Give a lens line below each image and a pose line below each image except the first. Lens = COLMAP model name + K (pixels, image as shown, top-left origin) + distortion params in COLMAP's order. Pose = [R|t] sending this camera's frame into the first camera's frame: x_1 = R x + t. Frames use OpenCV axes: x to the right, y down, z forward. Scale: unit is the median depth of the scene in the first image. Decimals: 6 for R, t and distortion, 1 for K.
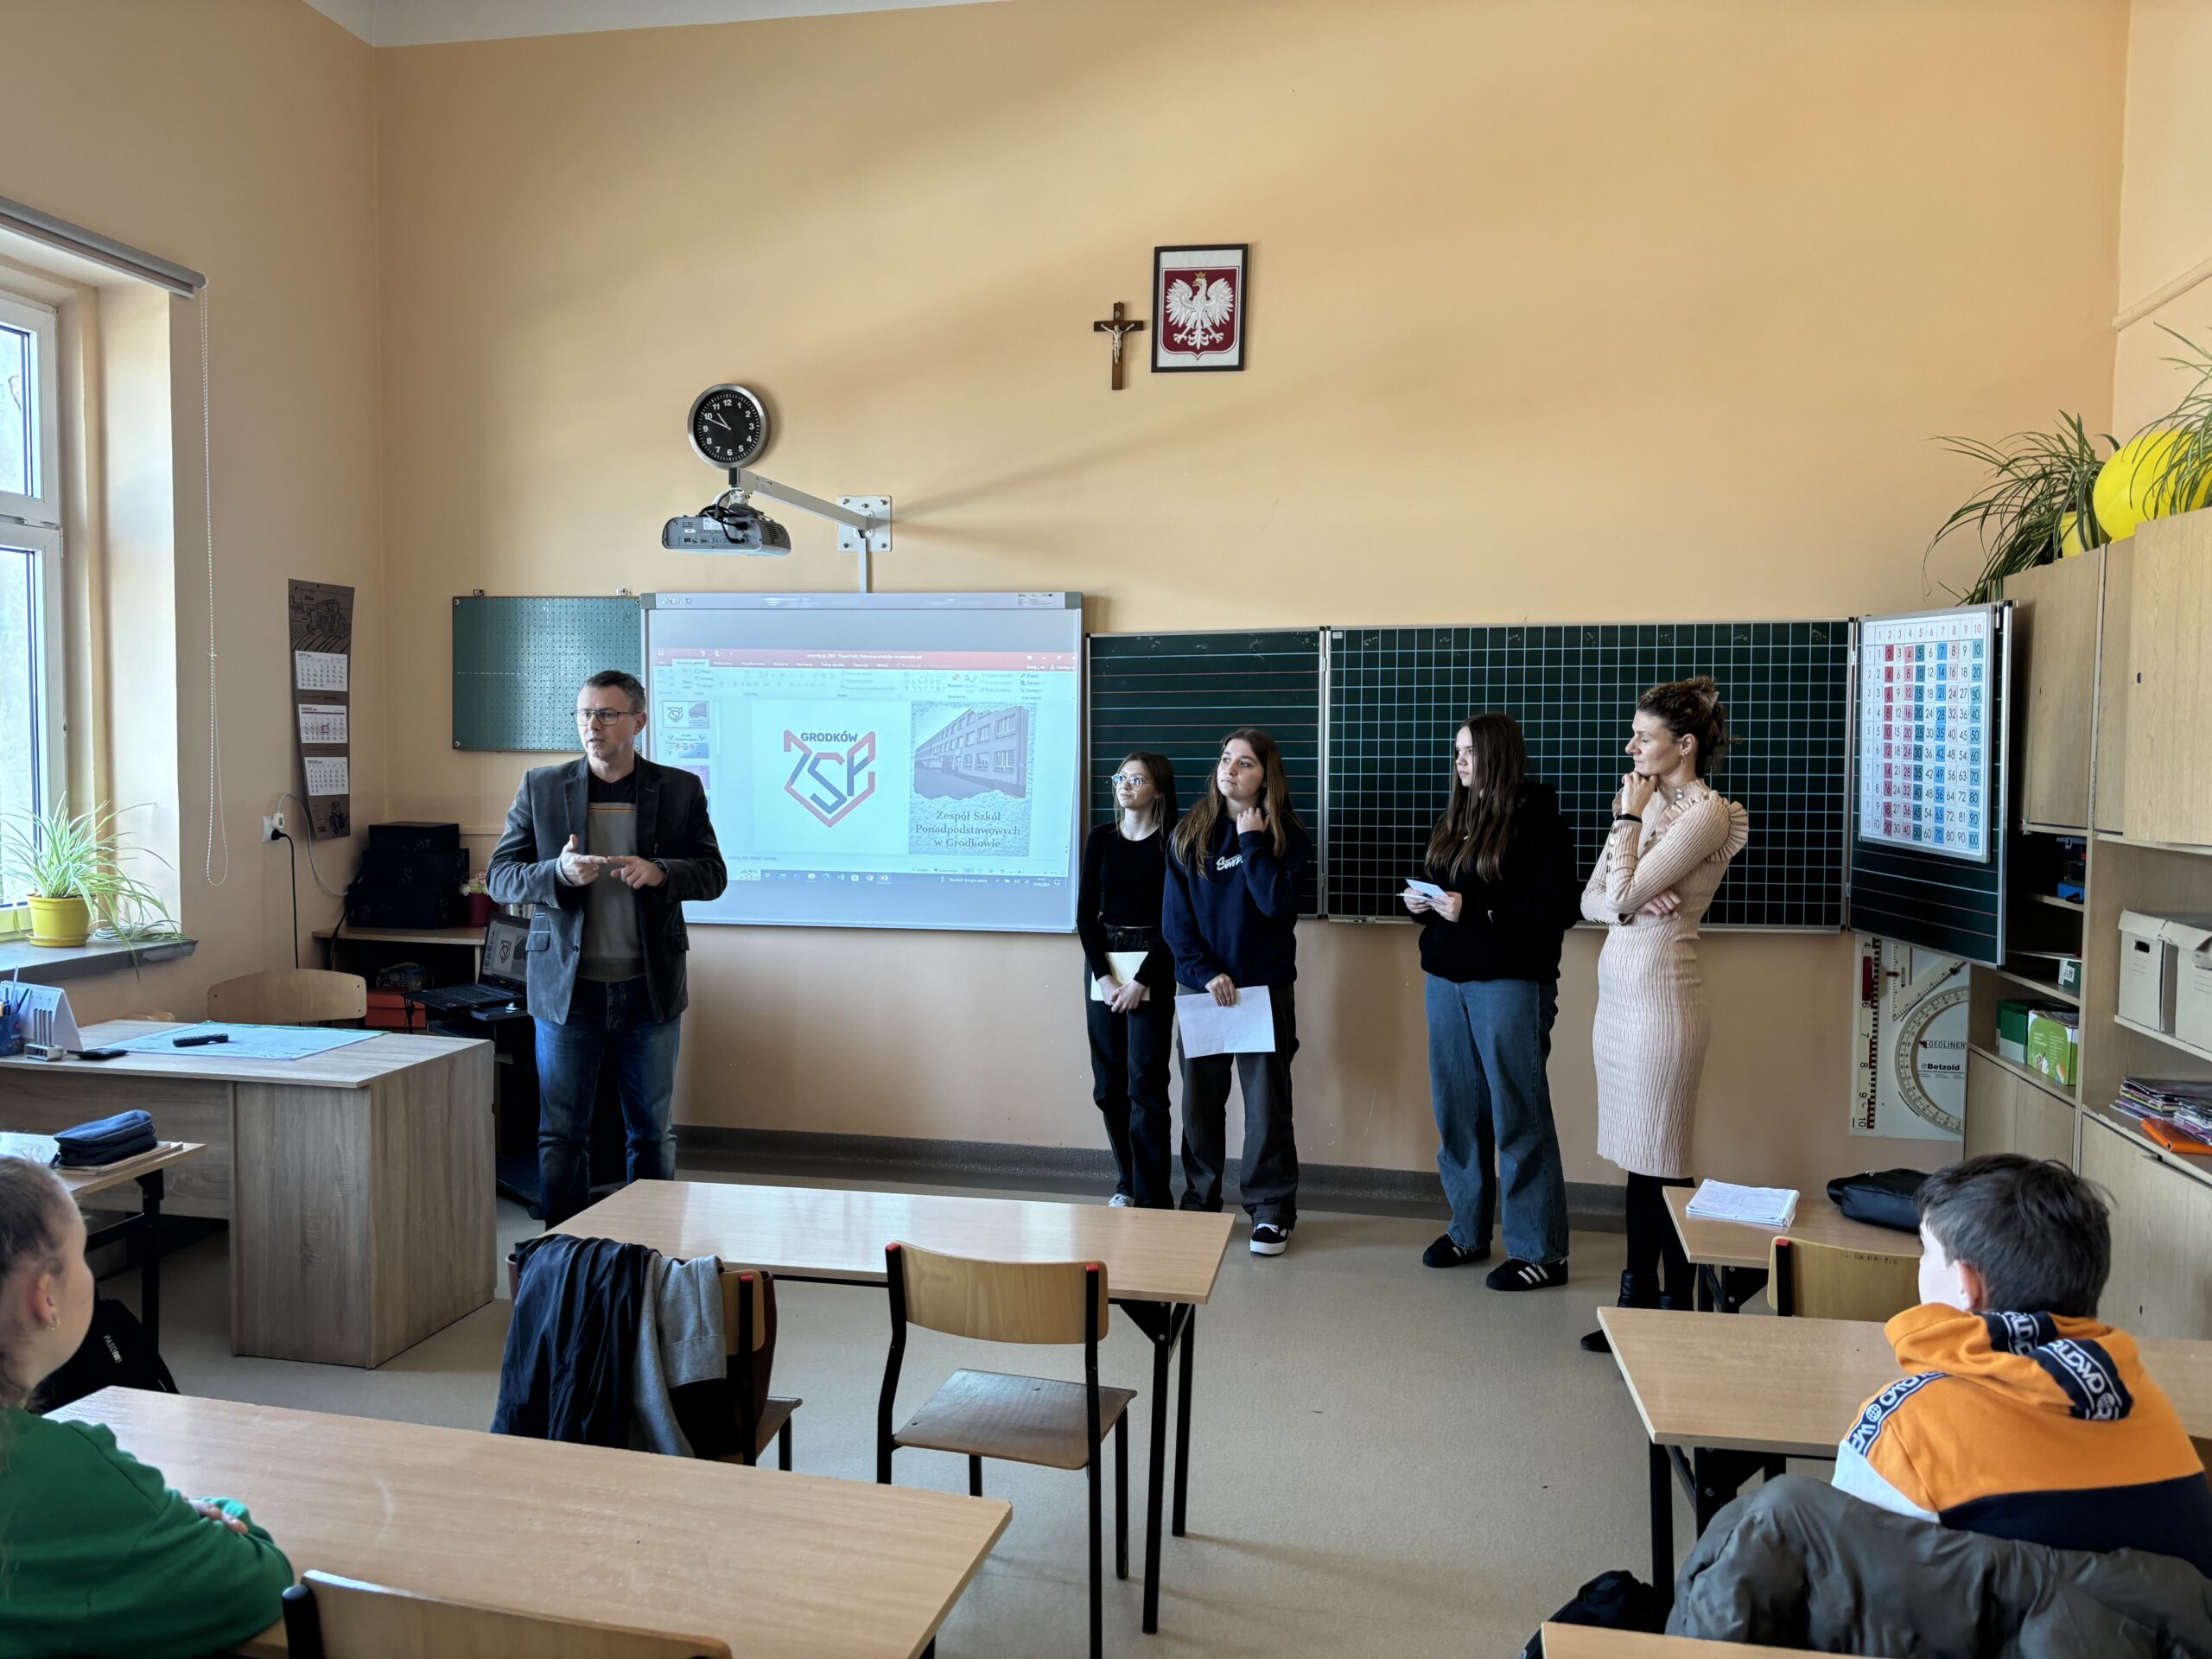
lens RADIAL K [[1668.9, 0, 1104.0], [0, 1668.9, 831.7], [0, 0, 1]] dist [-0.003023, -0.023856]
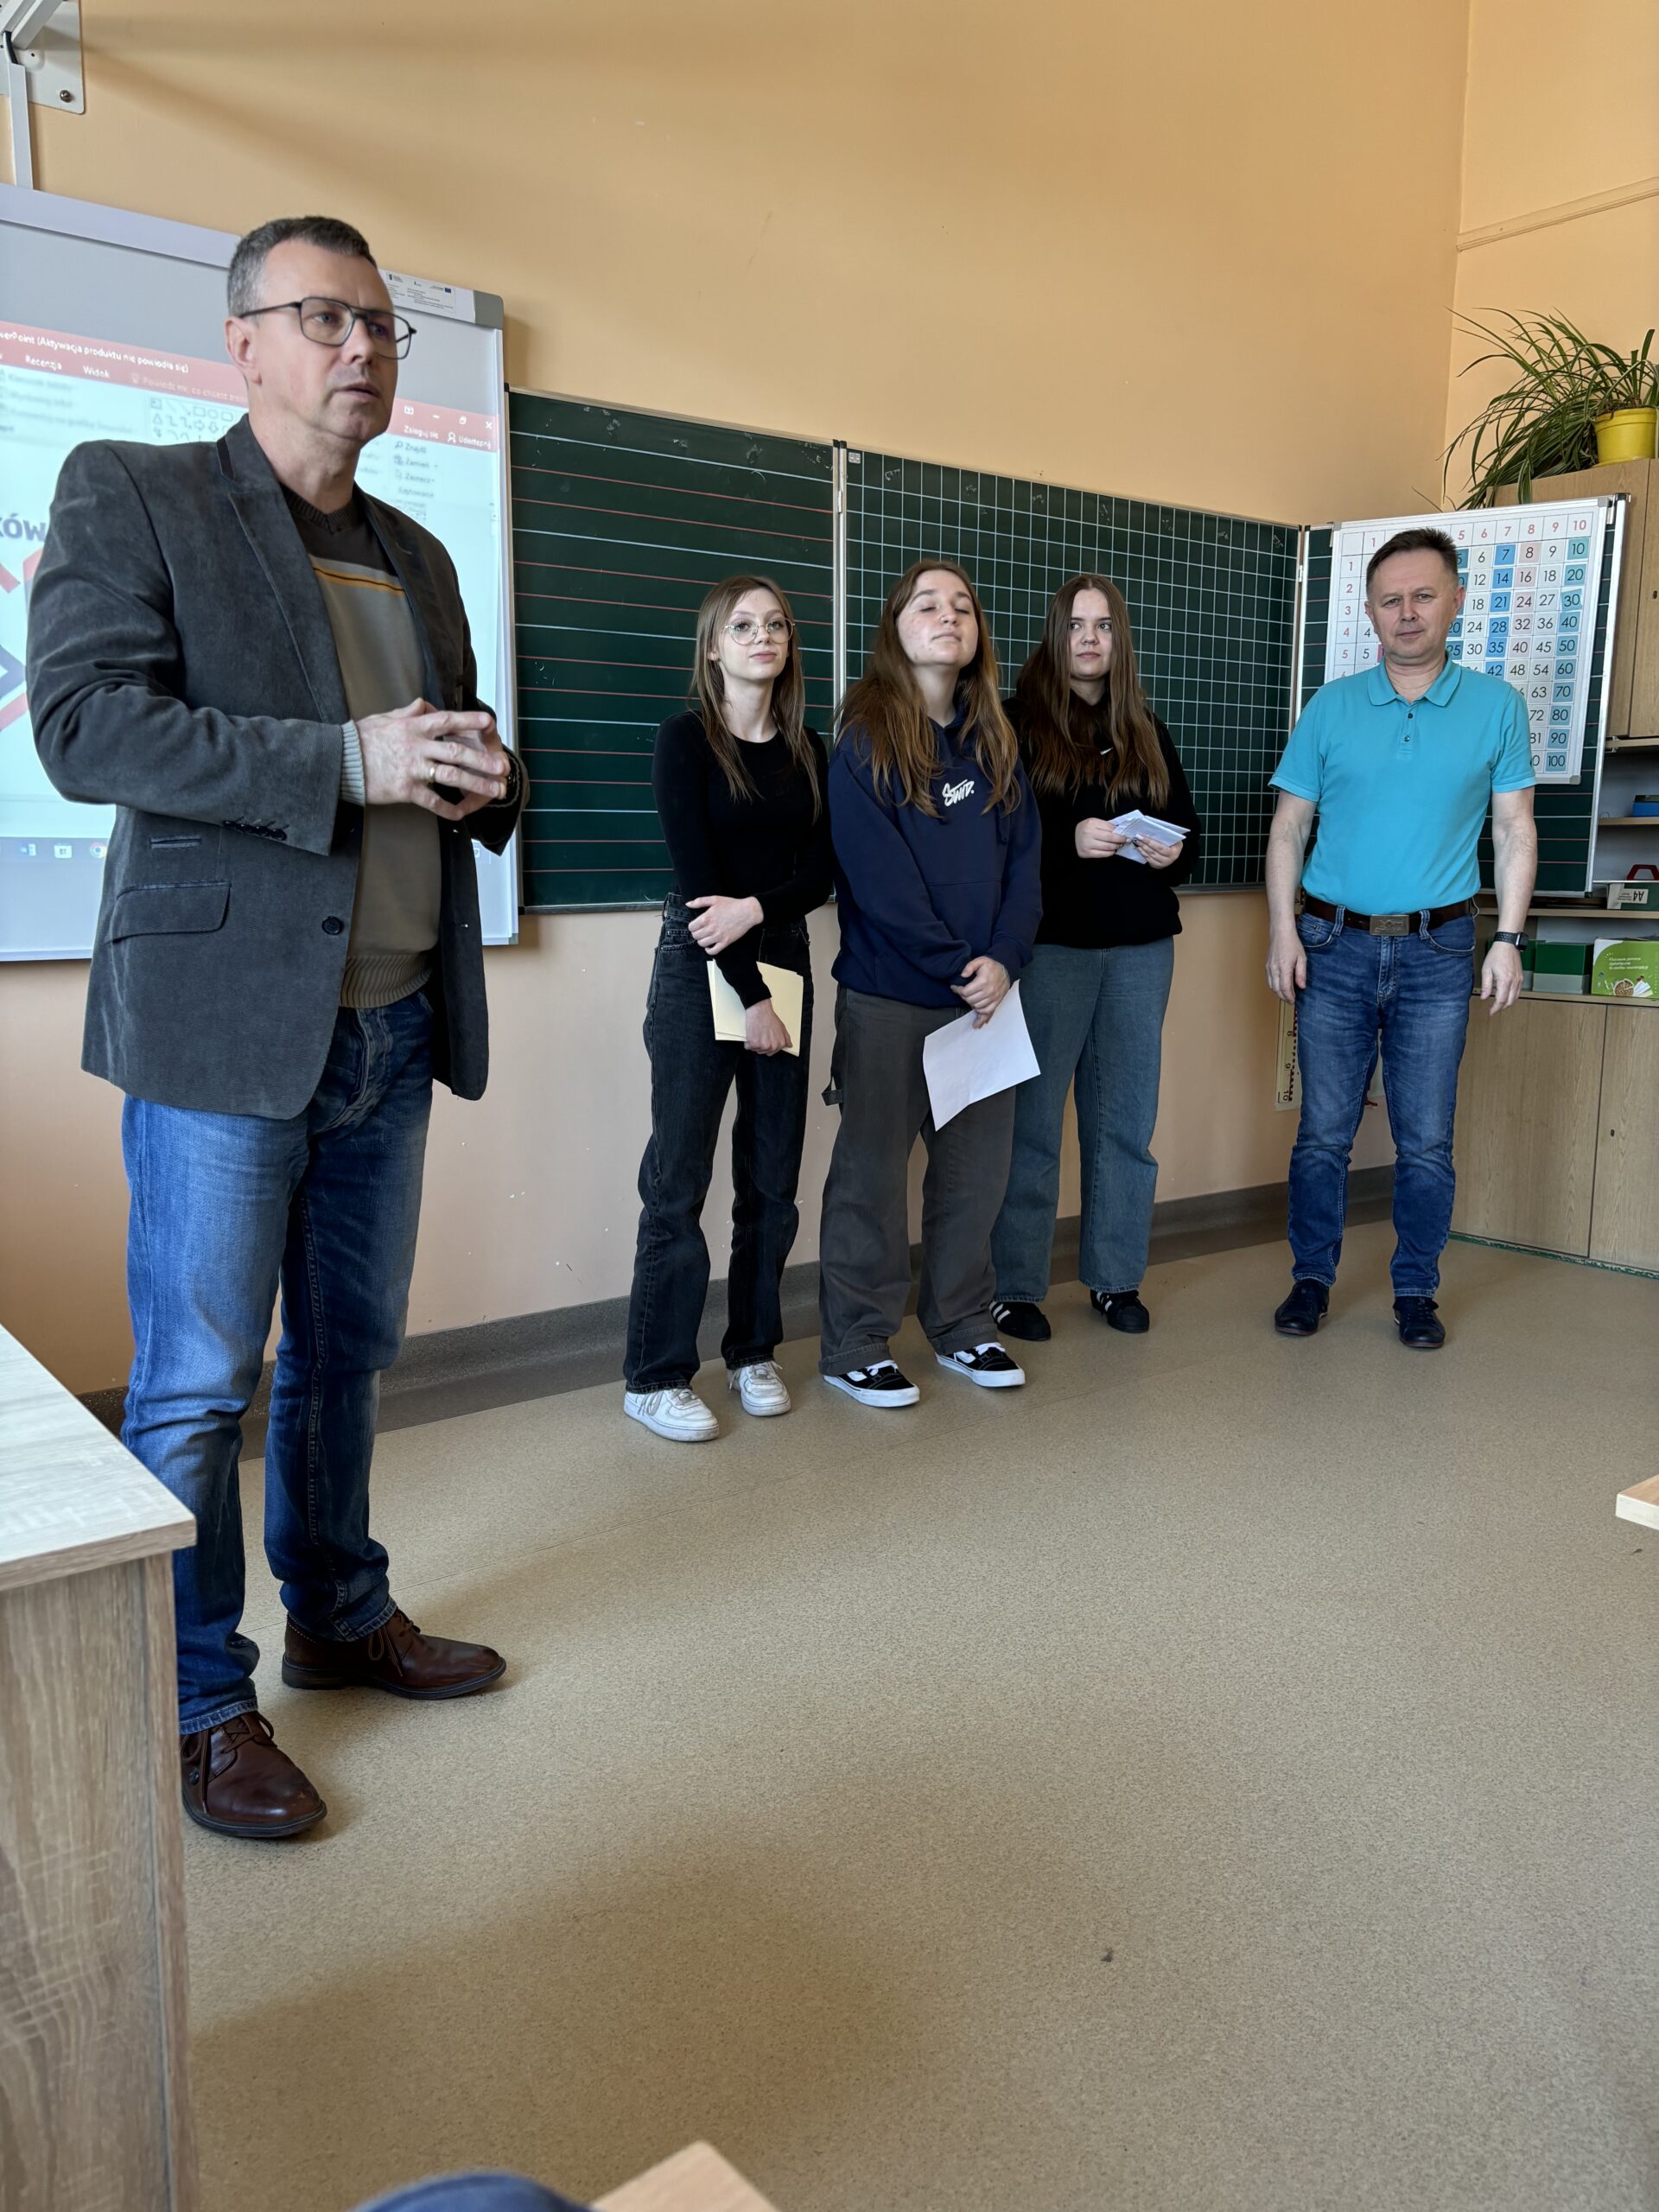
lens RADIAL K [[1668.9, 0, 831.2], [0, 1668.9, 1101.1], [0, 0, 1]] dist [-0.003023, -0.023856]
pose [[0.636164, -0.127497, 0.760947, -0.389538], [0.035650, 0.990056, 0.136081, 0.041257], [-0.770730, -0.059442, 0.634384, 0.581269]]
